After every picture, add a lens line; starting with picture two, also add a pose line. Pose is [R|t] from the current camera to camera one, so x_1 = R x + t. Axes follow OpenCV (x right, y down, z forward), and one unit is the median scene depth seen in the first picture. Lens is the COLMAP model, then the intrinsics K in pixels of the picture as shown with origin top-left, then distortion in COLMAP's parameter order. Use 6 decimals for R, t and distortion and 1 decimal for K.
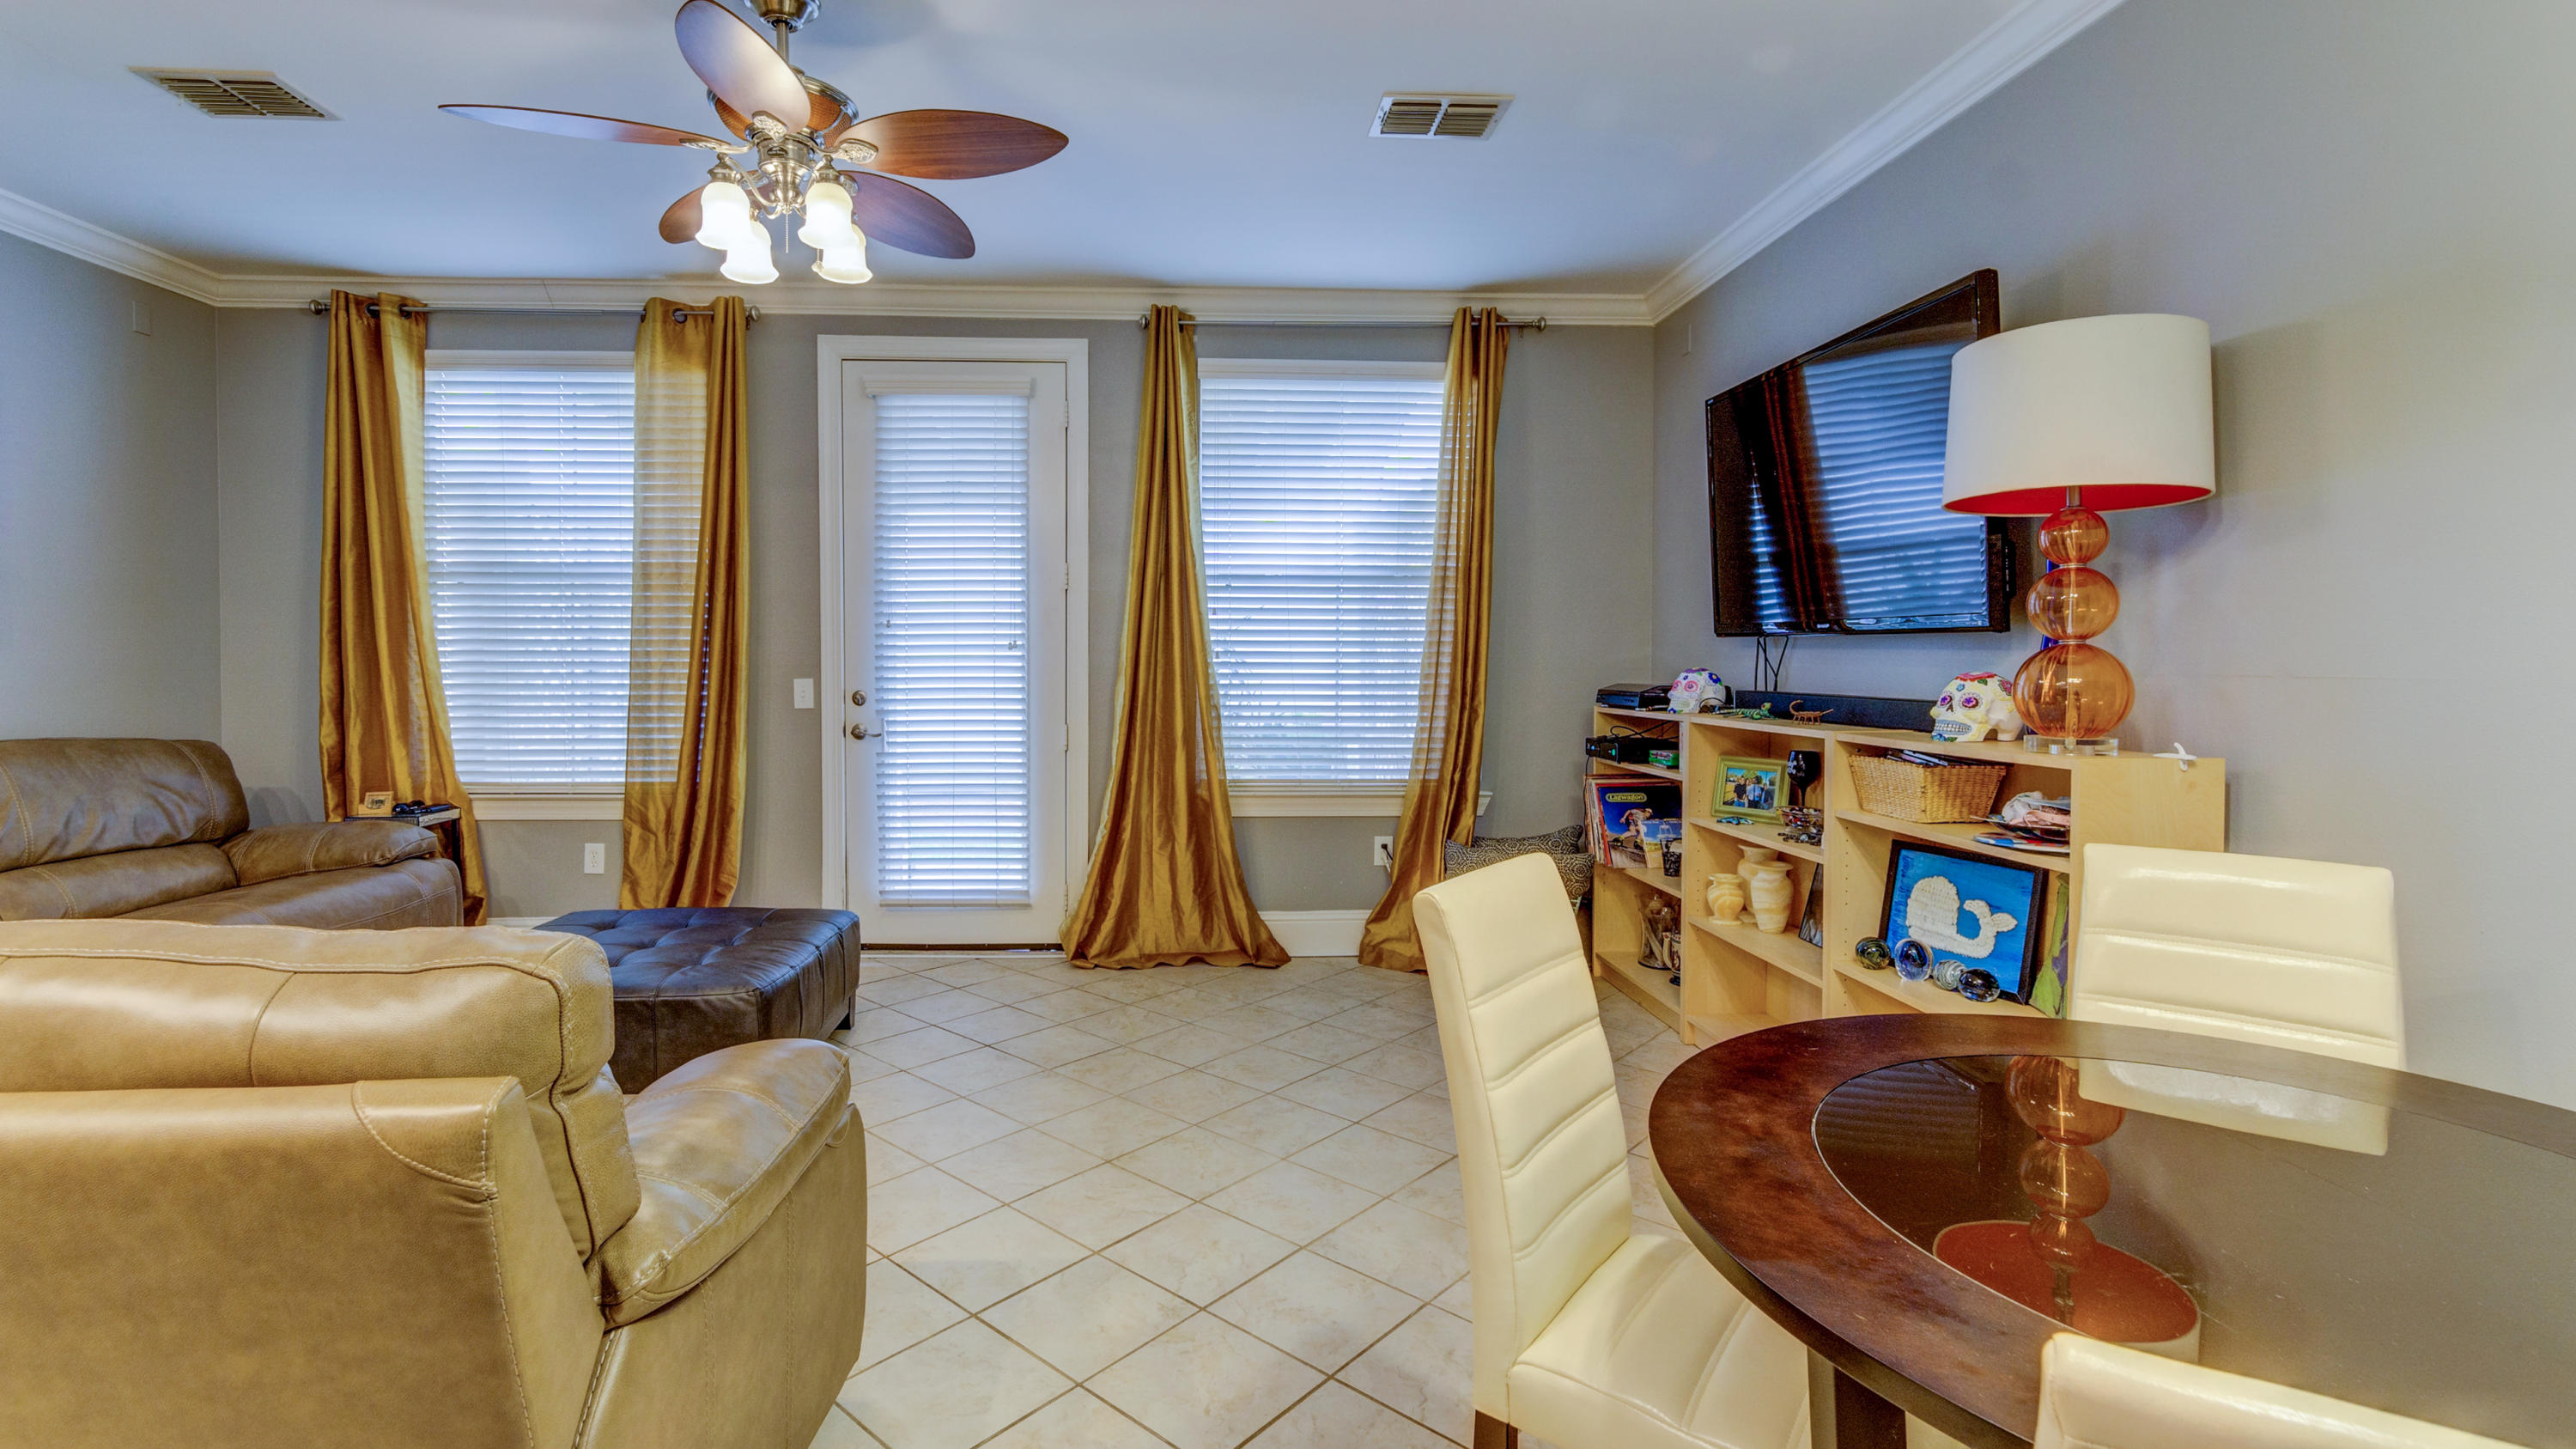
lens RADIAL K [[1136.9, 0, 1292.6], [0, 1136.9, 680.1], [0, 0, 1]] dist [0.000544, 0.000034]
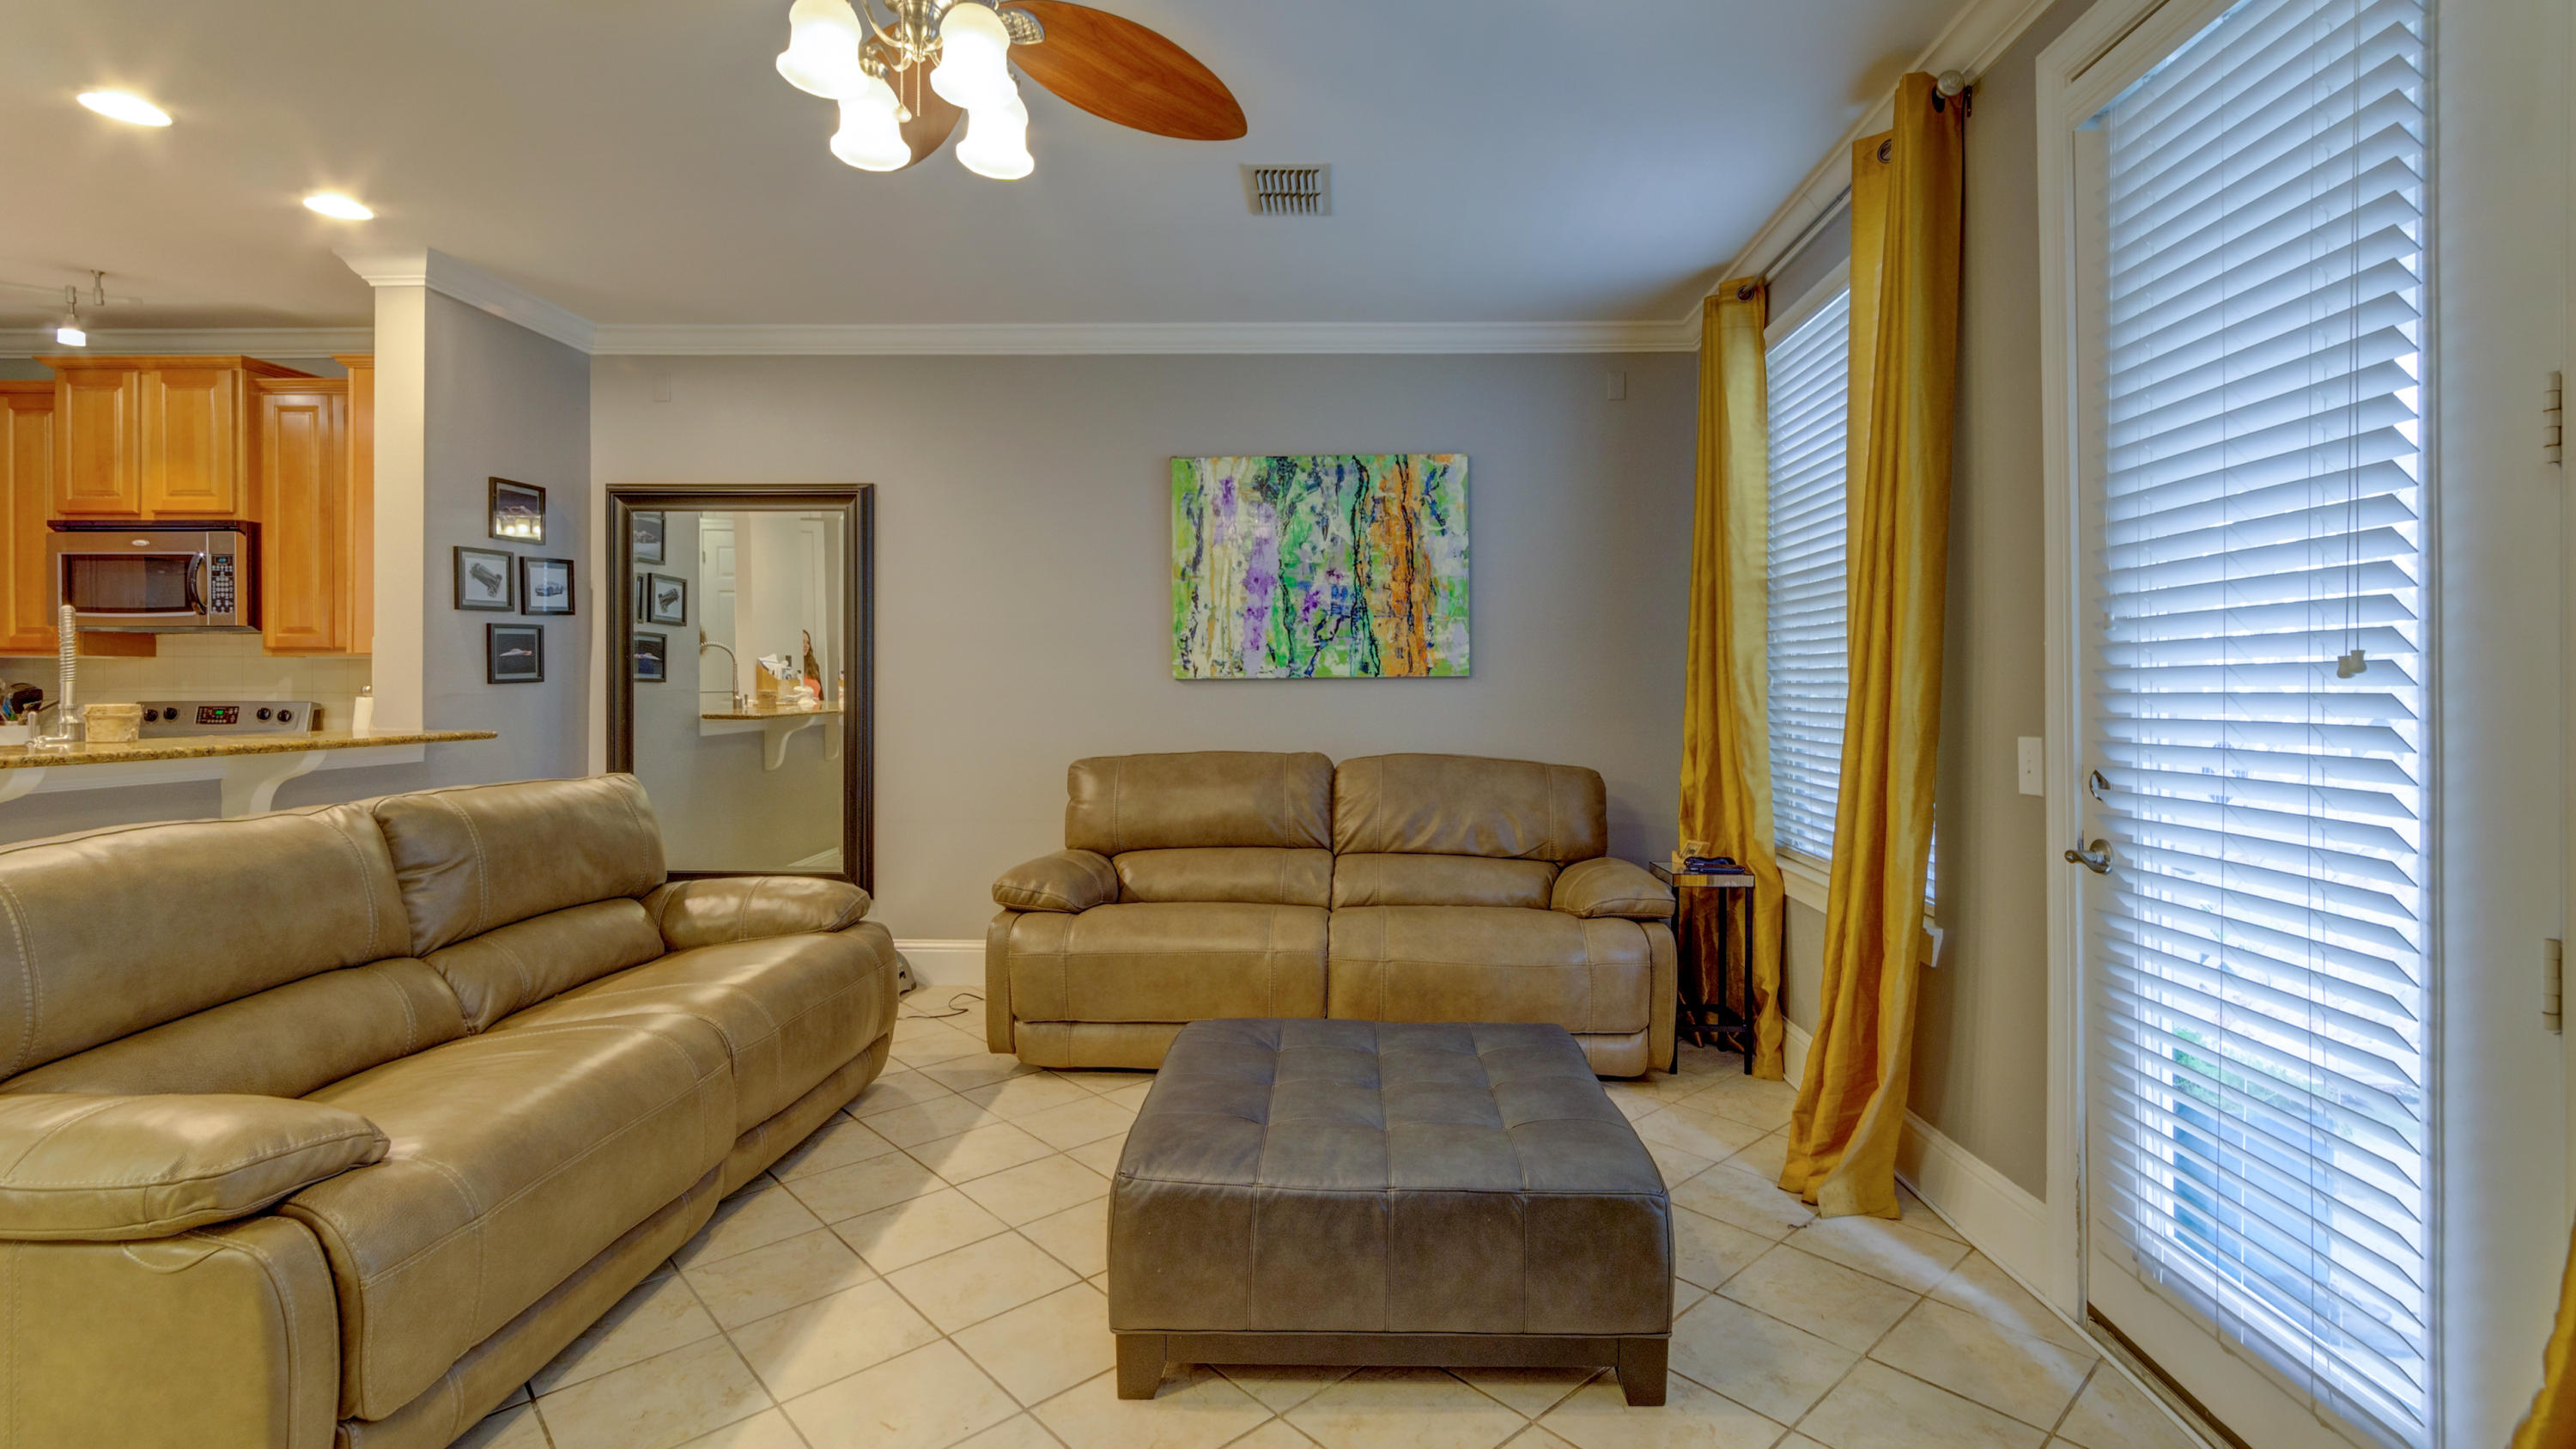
lens RADIAL K [[1136.9, 0, 1292.6], [0, 1136.9, 680.1], [0, 0, 1]] dist [0.000544, 0.000034]
pose [[-0.135331, -0.005547, -0.990785, 0.142479], [-0.025376, 0.999676, -0.002130, -0.020032], [0.990475, 0.024854, -0.135427, 0.872934]]
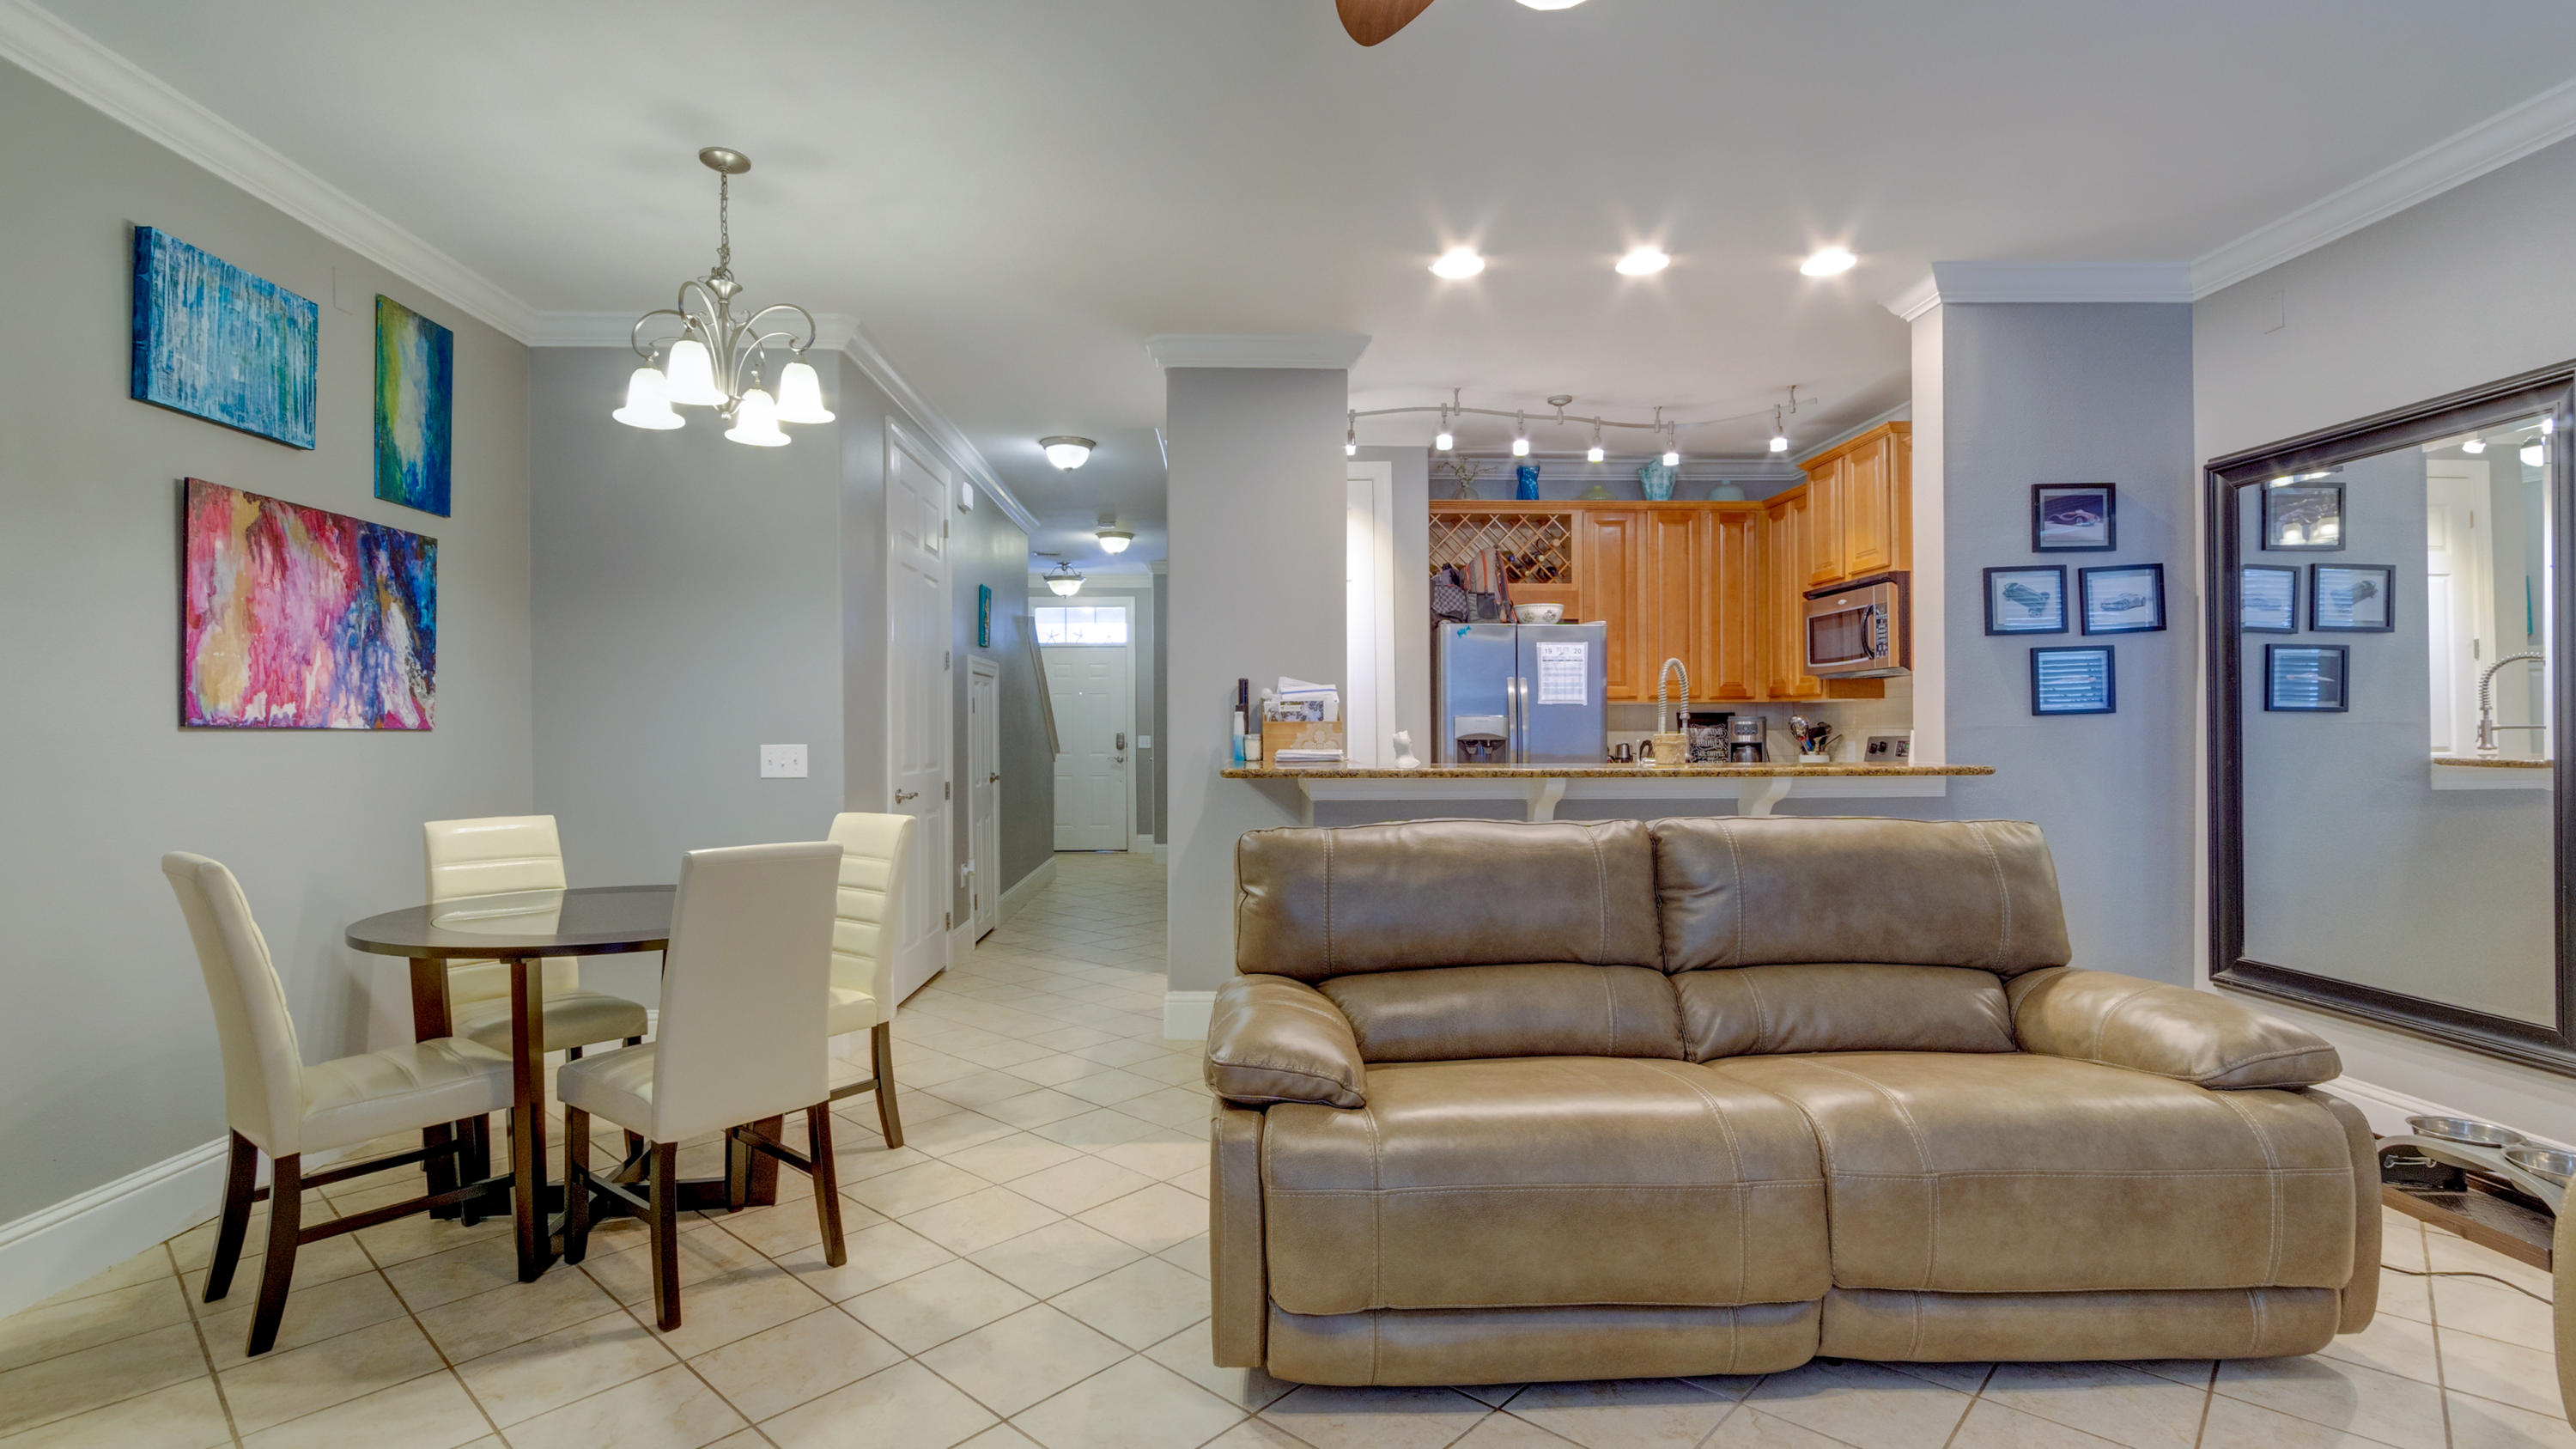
lens RADIAL K [[1177.3, 0, 1285.1], [0, 1177.3, 734.1], [0, 0, 1]] dist [0.000210, 0.000174]
pose [[-0.999201, 0.003537, 0.039819, -0.253481], [0.004528, 0.999681, 0.024828, -0.010870], [-0.039718, 0.024988, -0.998898, 1.009196]]
